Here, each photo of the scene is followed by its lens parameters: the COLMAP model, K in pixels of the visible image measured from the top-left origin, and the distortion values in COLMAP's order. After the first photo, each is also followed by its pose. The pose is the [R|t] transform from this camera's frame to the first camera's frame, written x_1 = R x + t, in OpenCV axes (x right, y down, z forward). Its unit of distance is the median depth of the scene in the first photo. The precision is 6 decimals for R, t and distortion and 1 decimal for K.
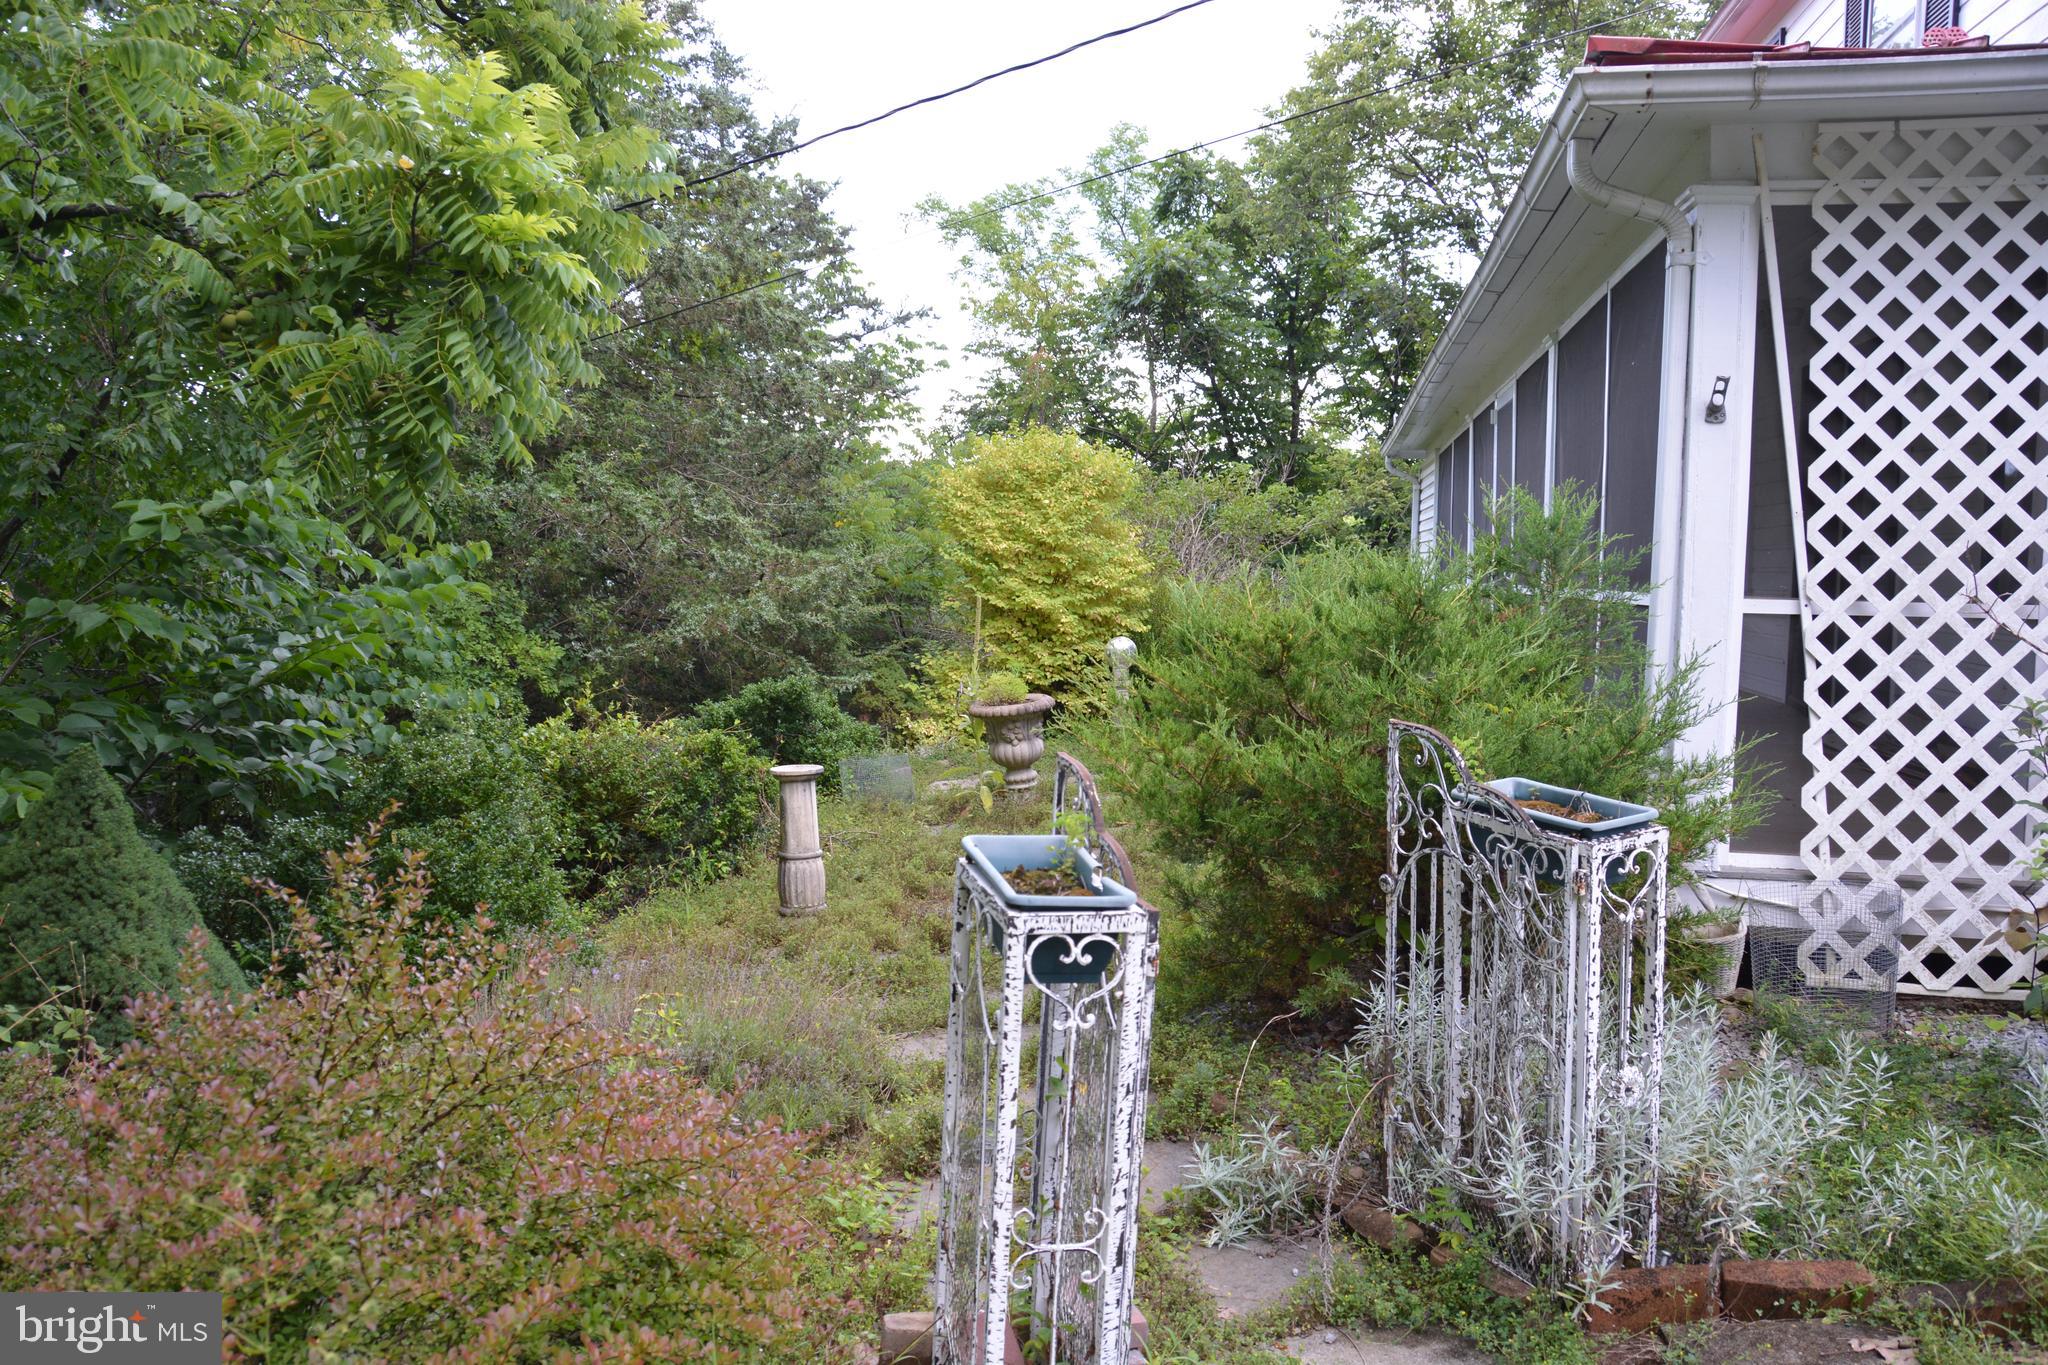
lens RADIAL K [[1613.4, 0, 1033.9], [0, 1613.4, 690.5], [0, 0, 1]] dist [-0.158634, 0.125002]
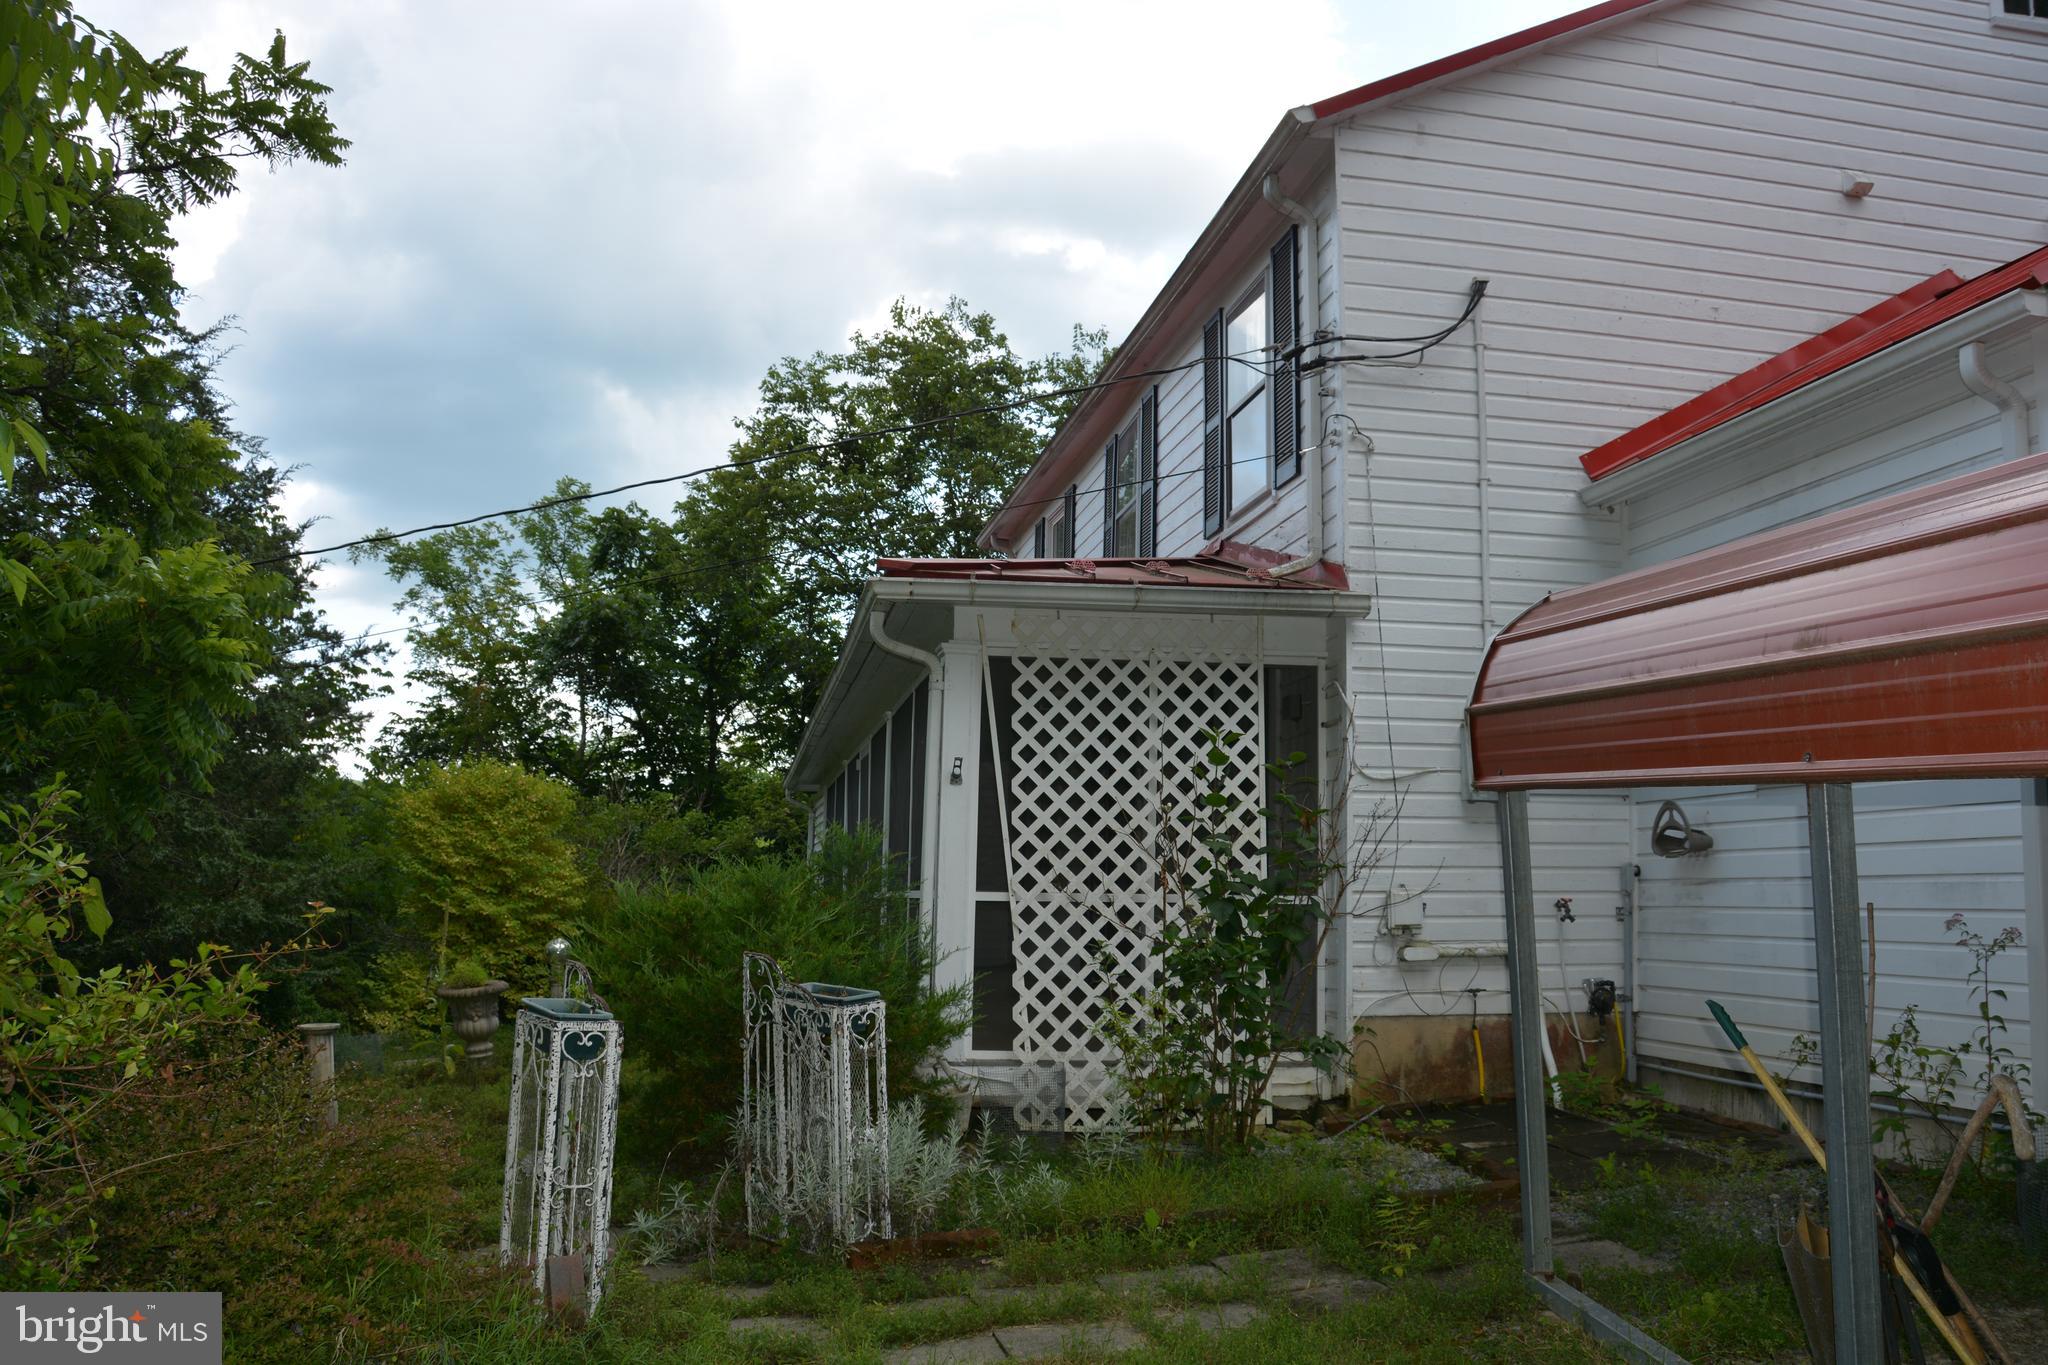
lens RADIAL K [[1613.4, 0, 1033.9], [0, 1613.4, 690.5], [0, 0, 1]] dist [-0.158634, 0.125002]
pose [[0.937489, 0.043764, 0.345253, -0.027769], [0.025730, 0.980630, -0.194170, 0.022296], [-0.347063, 0.190915, 0.918204, -0.212352]]
